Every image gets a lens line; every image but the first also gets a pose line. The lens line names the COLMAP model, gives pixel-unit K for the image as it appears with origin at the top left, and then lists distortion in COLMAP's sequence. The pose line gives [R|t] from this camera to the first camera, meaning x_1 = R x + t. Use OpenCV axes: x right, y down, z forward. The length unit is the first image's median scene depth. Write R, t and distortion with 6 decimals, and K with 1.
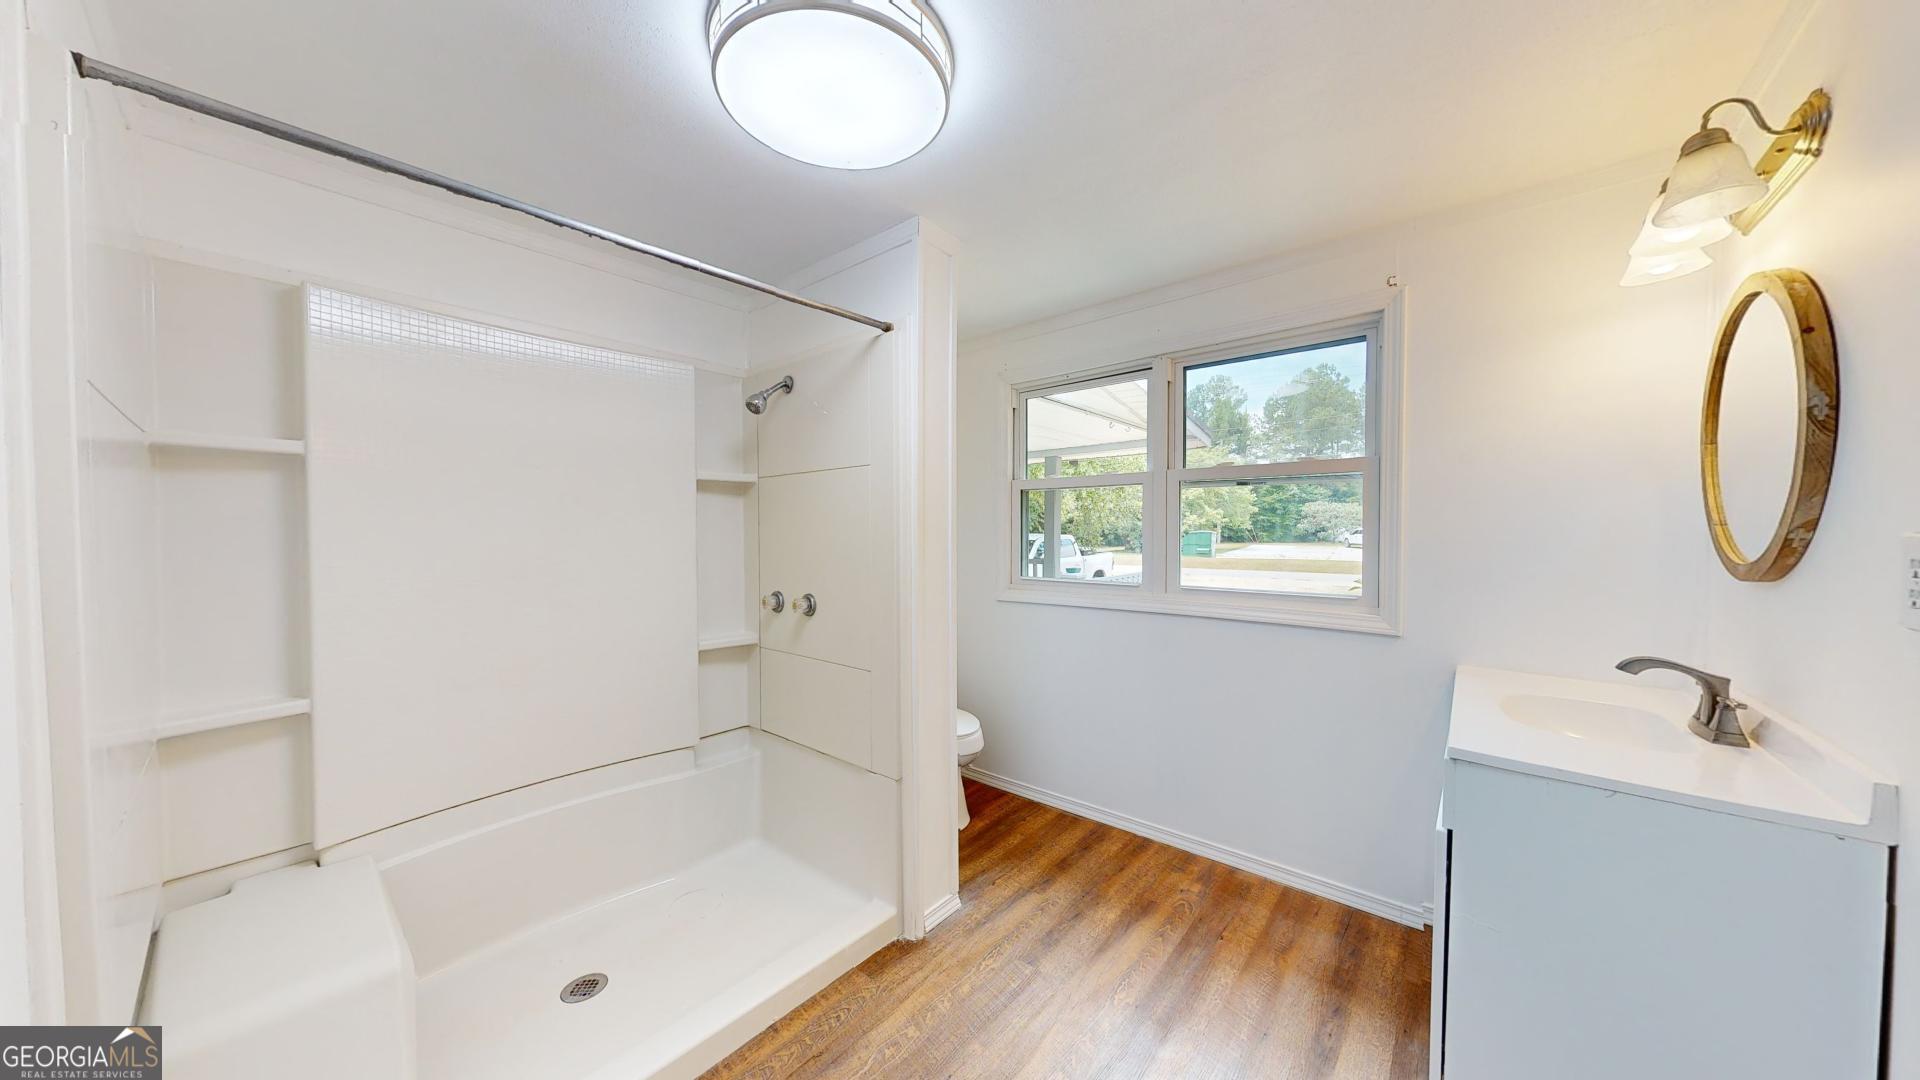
lens RADIAL K [[604.6, 0, 963.4], [0, 604.6, 539.2], [0, 0, 1]] dist [-0.000514, 0.000022]
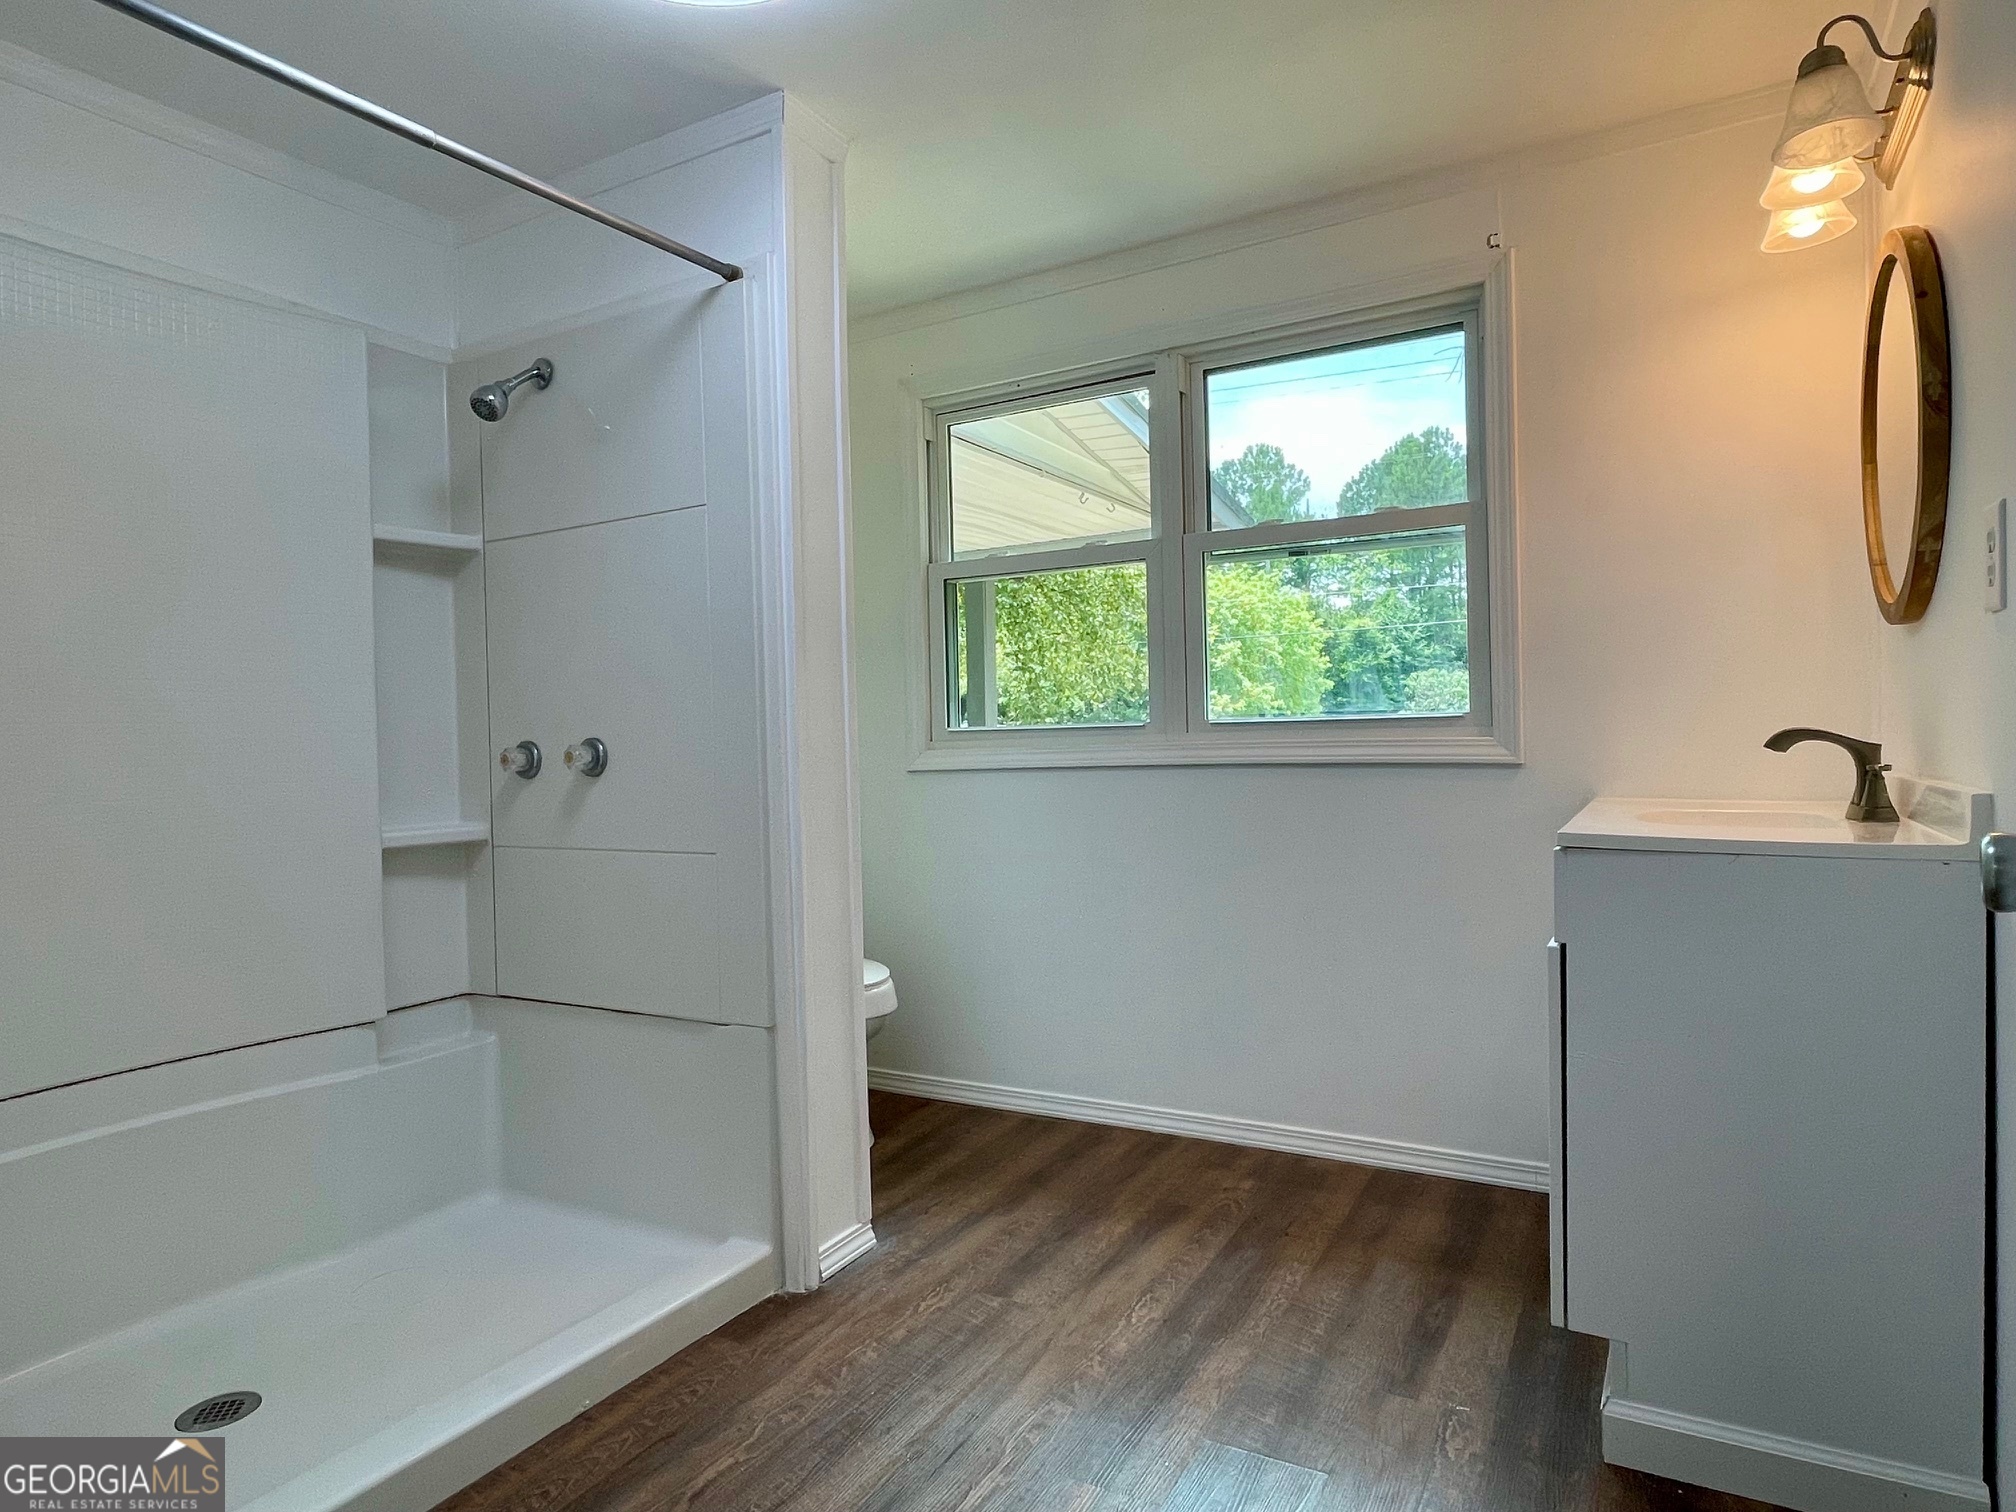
lens RADIAL K [[1186.3, 0, 1005.4], [0, 1186.3, 755.2], [0, 0, 1]] dist [0.001822, -0.005126]
pose [[0.983364, -0.024955, 0.179926, -0.081405], [0.027280, 0.999573, -0.010461, 0.145066], [-0.179588, 0.015195, 0.983625, -0.197086]]
